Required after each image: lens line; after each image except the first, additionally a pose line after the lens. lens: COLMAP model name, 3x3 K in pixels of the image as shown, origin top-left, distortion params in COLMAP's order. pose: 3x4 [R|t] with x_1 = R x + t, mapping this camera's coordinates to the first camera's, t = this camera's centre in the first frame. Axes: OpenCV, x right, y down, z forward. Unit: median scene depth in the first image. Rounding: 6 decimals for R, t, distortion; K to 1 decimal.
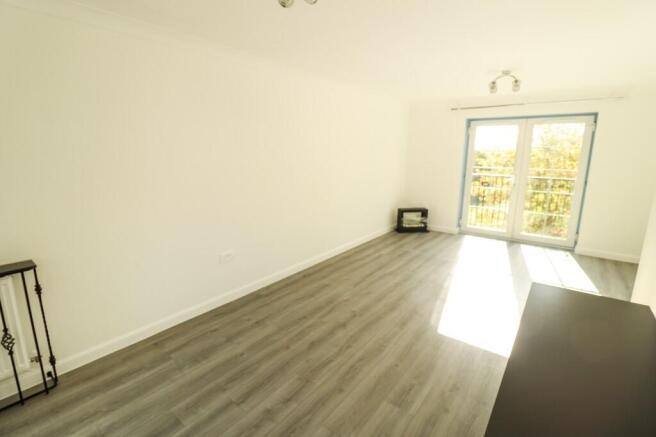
lens RADIAL K [[306.5, 0, 326.3], [0, 306.5, 210.9], [0, 0, 1]] dist [0.001532, -0.012693]
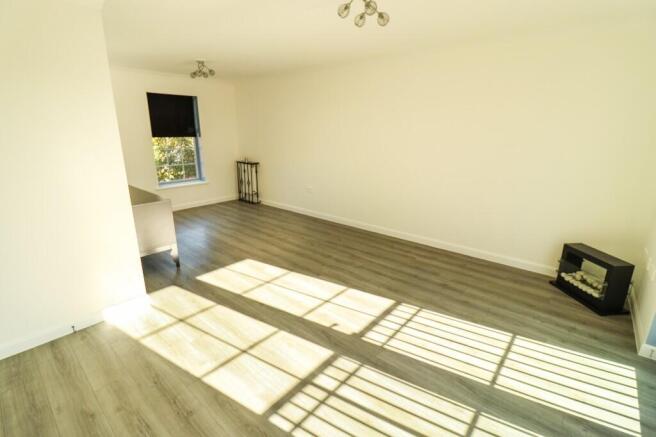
lens RADIAL K [[306.5, 0, 326.3], [0, 306.5, 210.9], [0, 0, 1]] dist [0.001532, -0.012693]
pose [[-0.024586, 0.268464, -0.962976, 1.250363], [-0.197999, 0.942877, 0.267916, -0.200003], [0.979894, 0.197255, 0.029973, 0.948001]]
